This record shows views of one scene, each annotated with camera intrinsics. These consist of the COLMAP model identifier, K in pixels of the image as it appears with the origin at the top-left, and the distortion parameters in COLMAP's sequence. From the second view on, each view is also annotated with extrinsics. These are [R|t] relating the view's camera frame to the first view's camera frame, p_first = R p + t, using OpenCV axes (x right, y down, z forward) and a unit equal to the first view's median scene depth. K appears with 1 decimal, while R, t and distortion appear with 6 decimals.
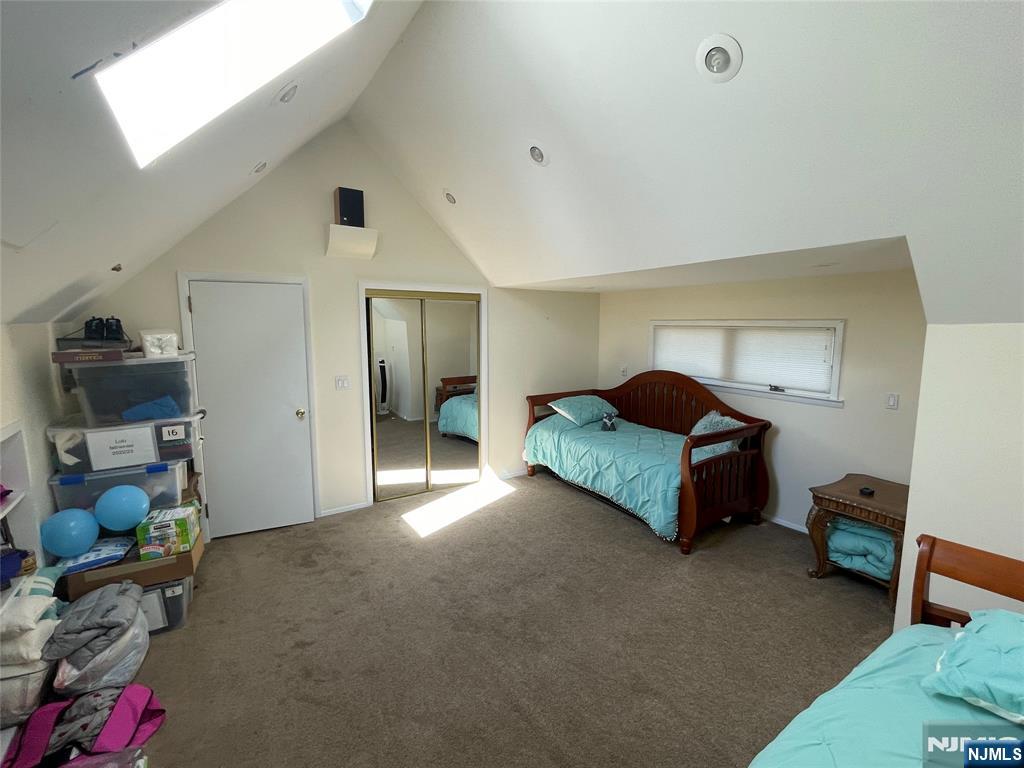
lens RADIAL K [[451.1, 0, 511.8], [0, 451.1, 381.6], [0, 0, 1]] dist [0.003453, 0.000370]
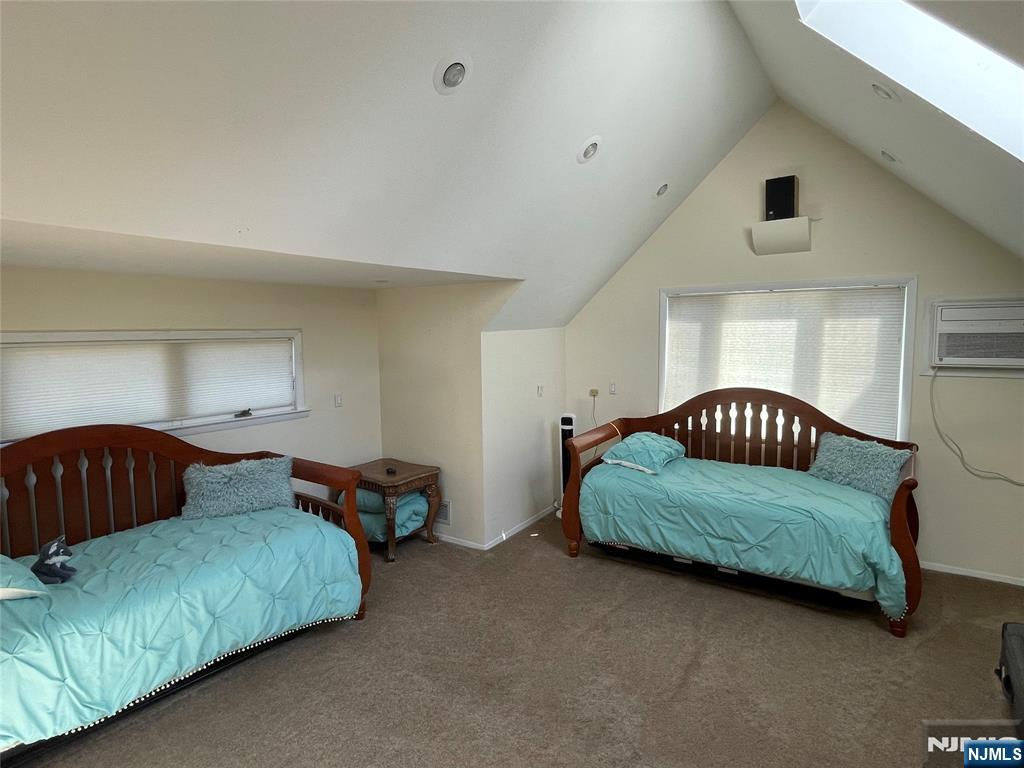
lens RADIAL K [[565.1, 0, 511.5], [0, 565.1, 382.7], [0, 0, 1]] dist [0.002780, 0.000798]
pose [[-0.364130, -0.088567, 0.927127, -0.523630], [0.130386, 0.980817, 0.144905, -0.121248], [-0.922176, 0.173649, -0.345597, 0.873927]]
